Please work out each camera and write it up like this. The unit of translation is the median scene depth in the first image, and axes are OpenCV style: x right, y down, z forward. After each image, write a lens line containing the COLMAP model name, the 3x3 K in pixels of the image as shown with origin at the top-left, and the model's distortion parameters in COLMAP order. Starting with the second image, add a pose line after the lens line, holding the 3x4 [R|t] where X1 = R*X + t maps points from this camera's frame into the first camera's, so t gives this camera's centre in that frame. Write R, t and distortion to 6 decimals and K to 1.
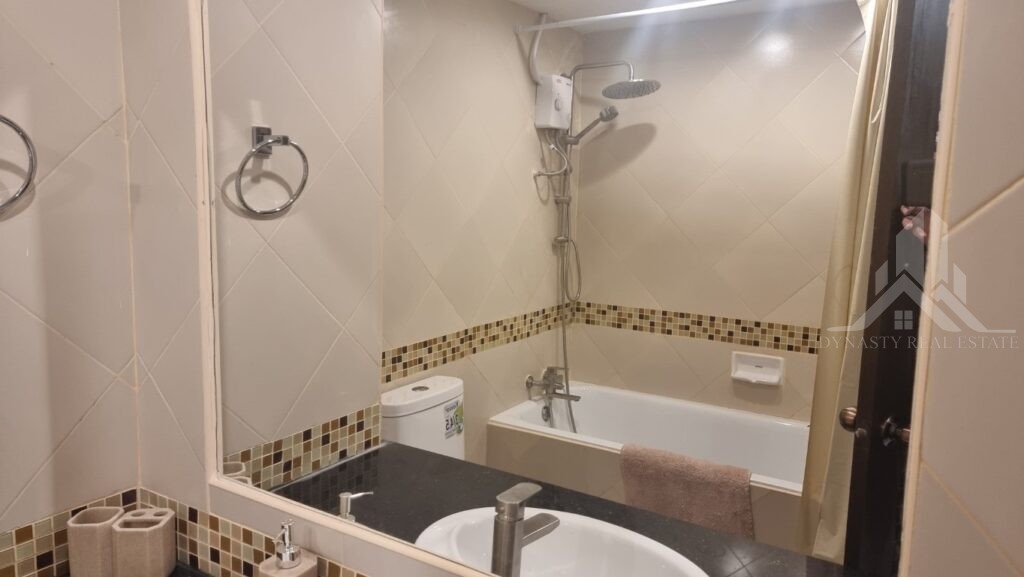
lens RADIAL K [[698.6, 0, 512.0], [0, 698.6, 288.5], [0, 0, 1]] dist [-0.003070, -0.002980]
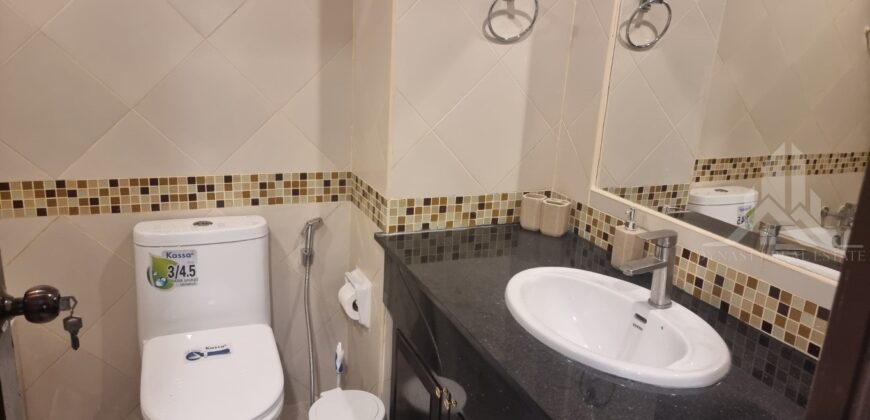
lens RADIAL K [[604.3, 0, 433.5], [0, 604.3, 203.9], [0, 0, 1]] dist [0.070446, -0.048870]
pose [[0.825681, 0.162680, -0.540173, 0.053168], [-0.107254, 0.985323, 0.132800, 0.071407], [0.553848, -0.051715, 0.831010, -0.298447]]
